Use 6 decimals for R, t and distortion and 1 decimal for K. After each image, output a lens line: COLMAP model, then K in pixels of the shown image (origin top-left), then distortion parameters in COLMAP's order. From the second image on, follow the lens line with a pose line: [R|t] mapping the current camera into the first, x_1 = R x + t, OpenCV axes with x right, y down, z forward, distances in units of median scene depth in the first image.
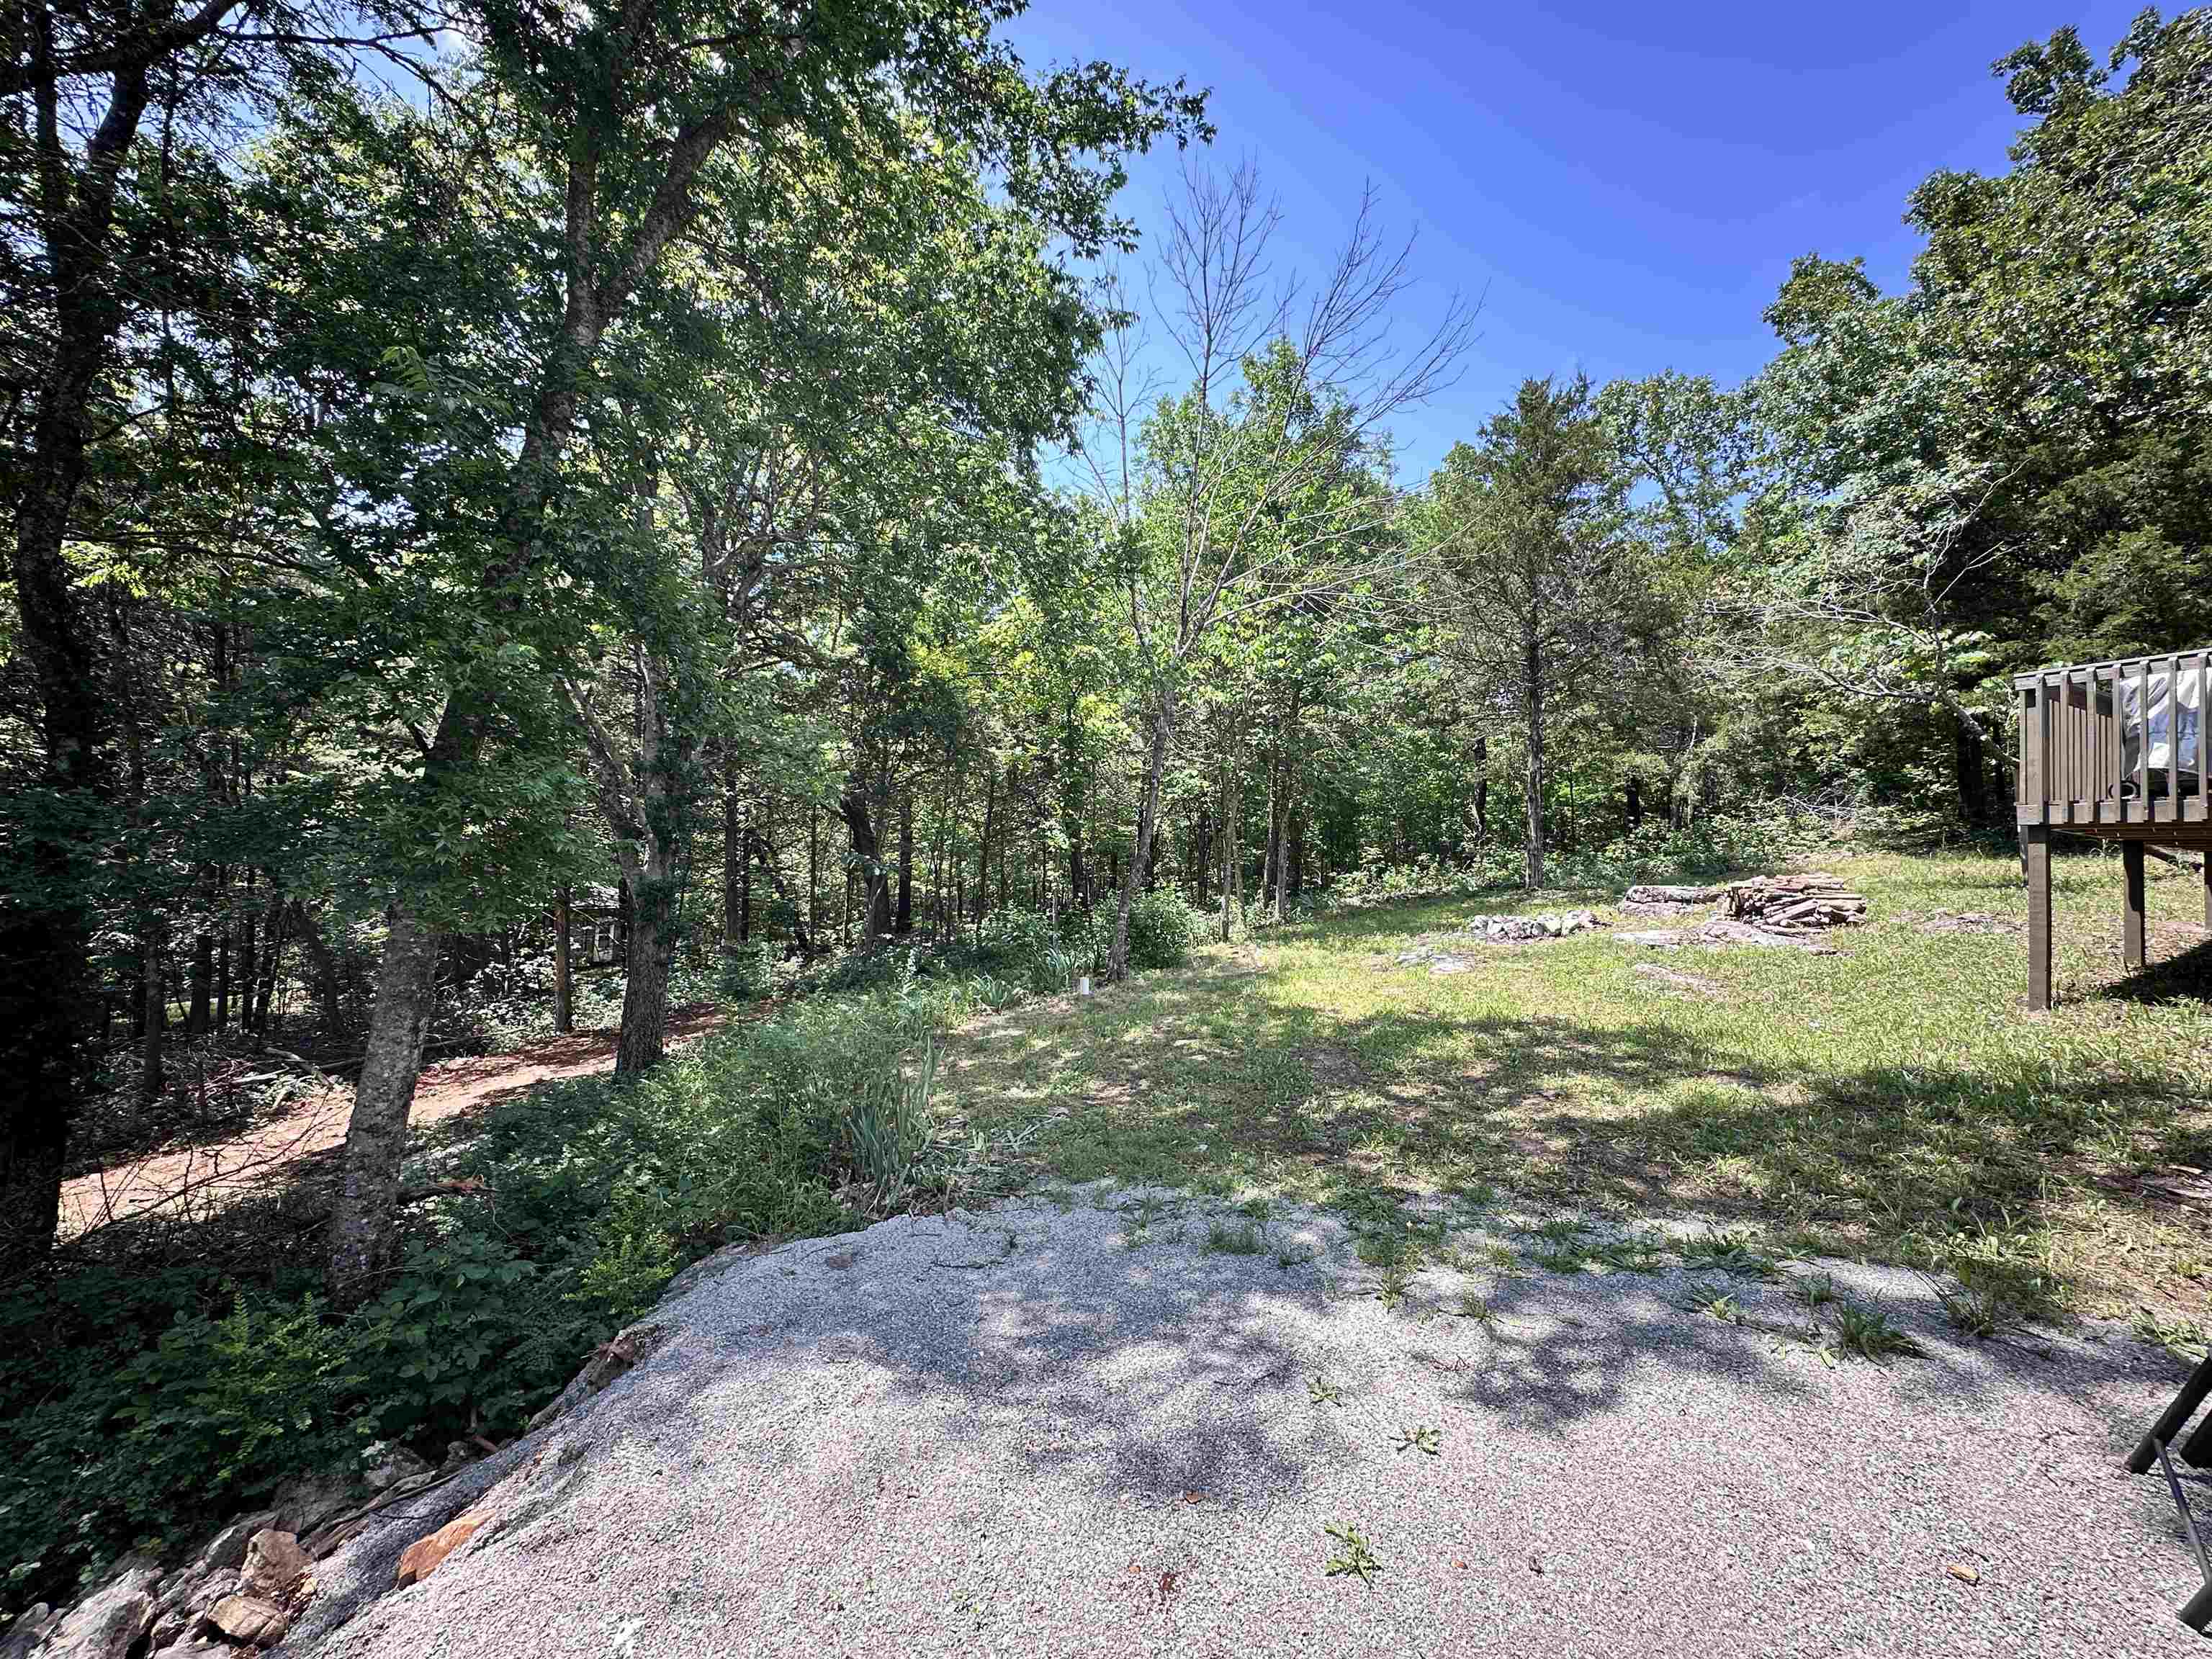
lens RADIAL K [[869.7, 0, 1122.5], [0, 869.7, 833.0], [0, 0, 1]] dist [-0.004201, 0.000964]
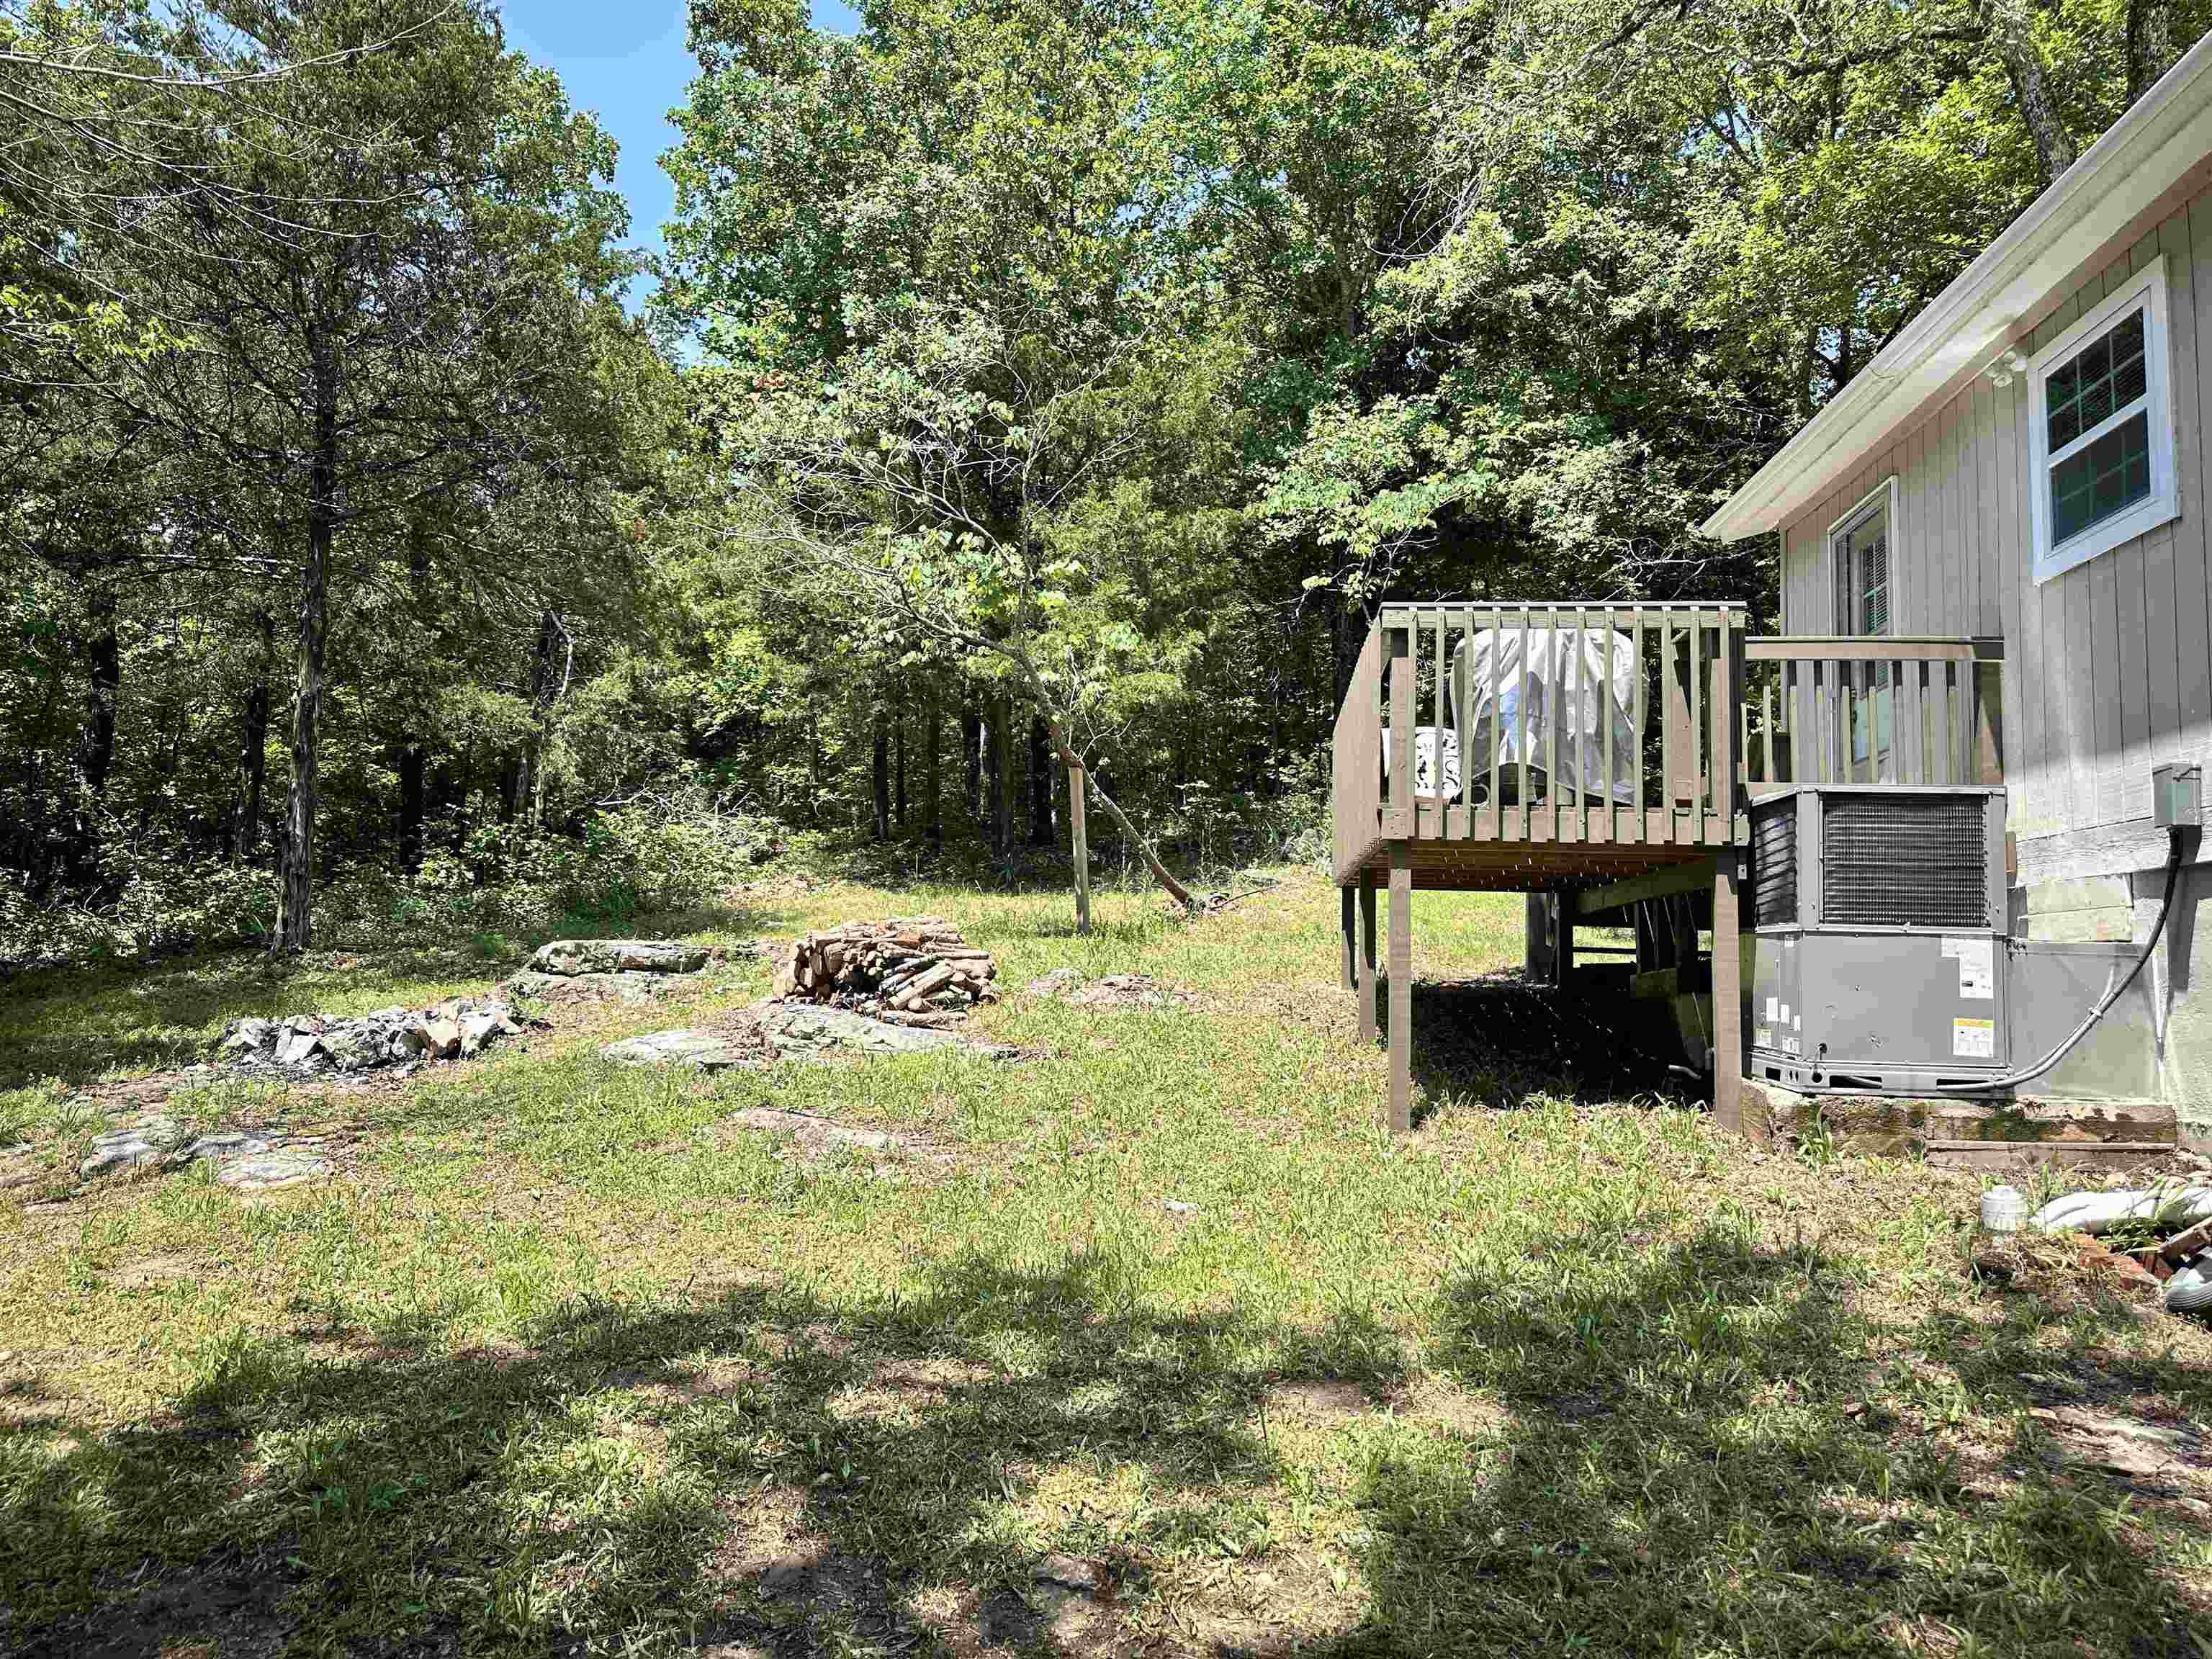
lens RADIAL K [[1538.0, 0, 1120.8], [0, 1538.0, 813.6], [0, 0, 1]] dist [0.045557, -0.053142]
pose [[0.511775, 0.055589, 0.857319, -0.010497], [-0.038349, 0.998388, -0.041843, 0.008912], [-0.858263, -0.011463, 0.513082, 0.189176]]
